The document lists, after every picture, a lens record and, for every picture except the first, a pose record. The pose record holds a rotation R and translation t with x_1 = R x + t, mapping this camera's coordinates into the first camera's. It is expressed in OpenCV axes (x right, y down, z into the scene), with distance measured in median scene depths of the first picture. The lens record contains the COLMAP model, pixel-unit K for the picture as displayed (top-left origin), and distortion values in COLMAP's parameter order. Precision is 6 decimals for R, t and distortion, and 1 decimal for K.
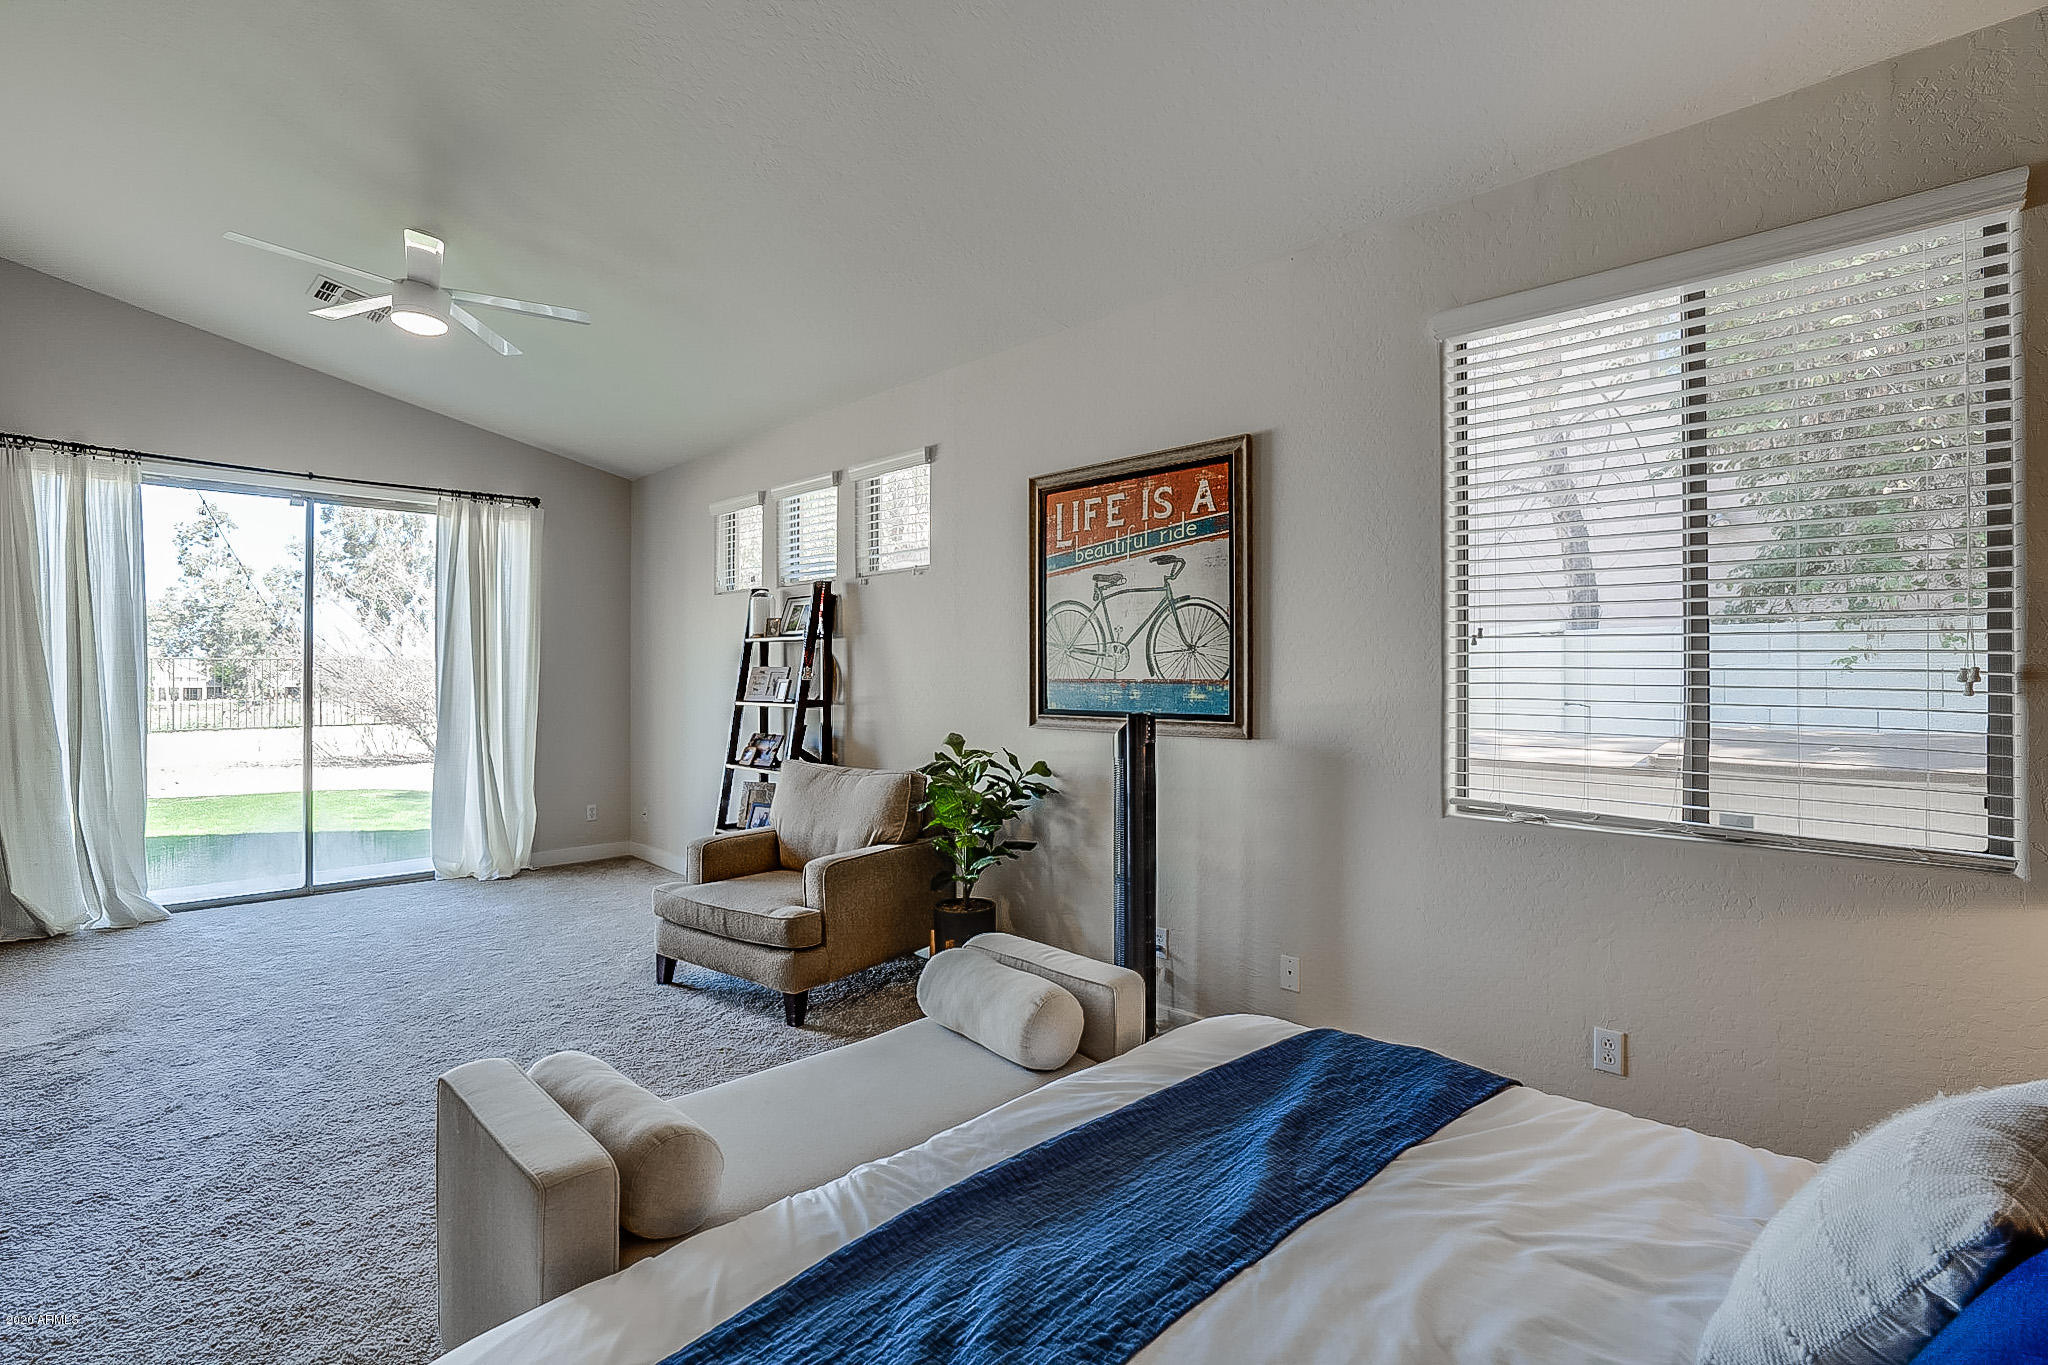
lens RADIAL K [[924.8, 0, 1024.2], [0, 924.8, 674.7], [0, 0, 1]] dist [-0.037632, 0.001004]
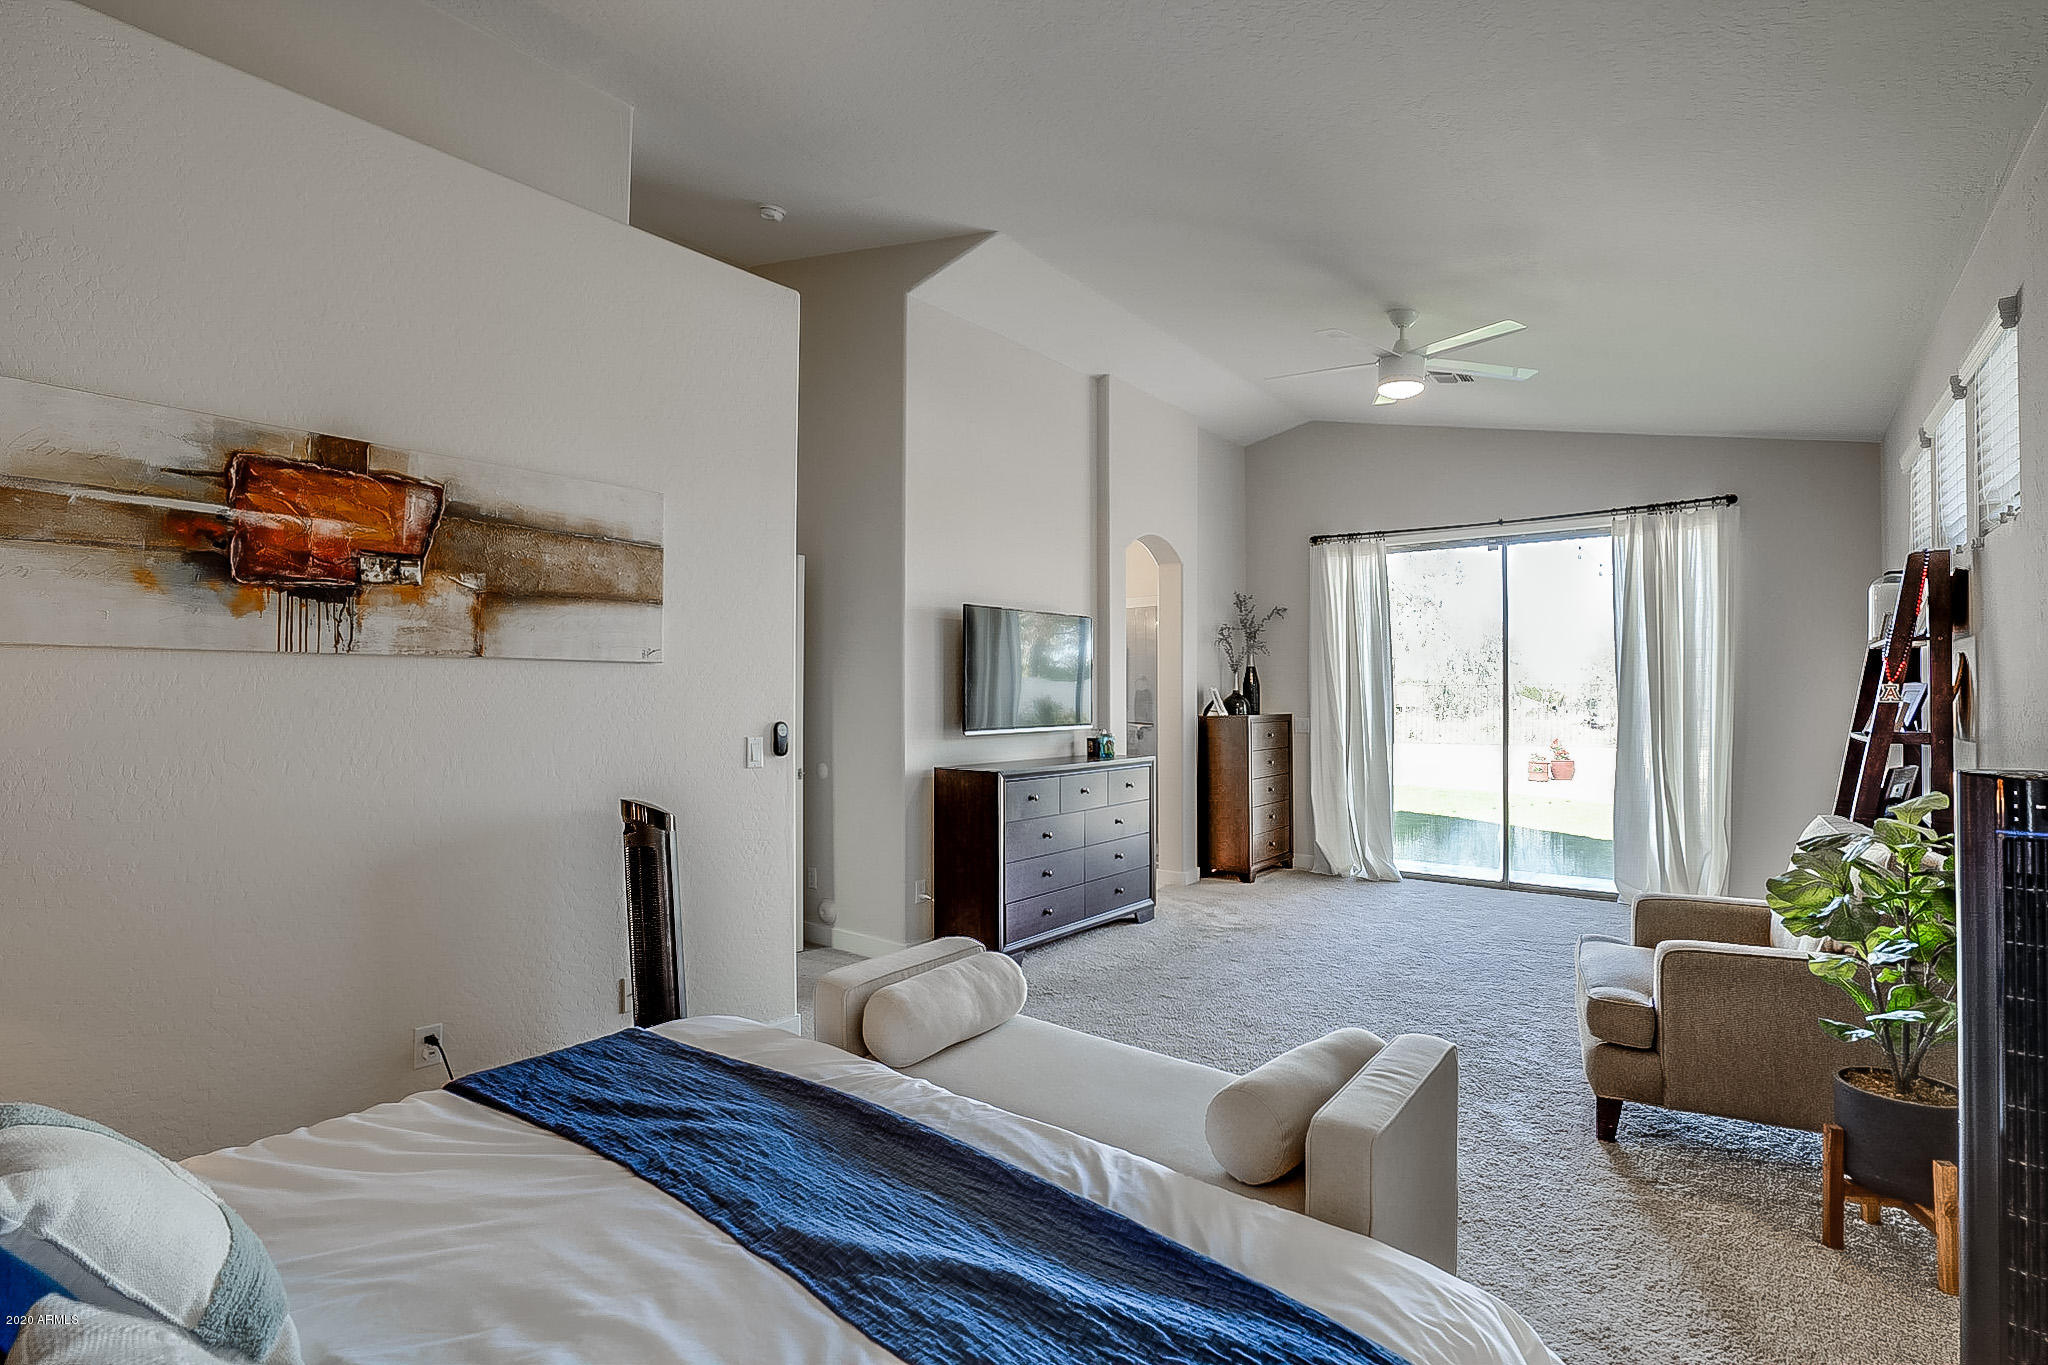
lens RADIAL K [[924.8, 0, 1022.7], [0, 924.8, 691.0], [0, 0, 1]] dist [-0.037632, 0.001004]
pose [[0.127483, -0.005807, -0.991824, 0.326953], [-0.001035, 0.999982, -0.005988, 0.001893], [0.991840, 0.001790, 0.127474, 0.288131]]
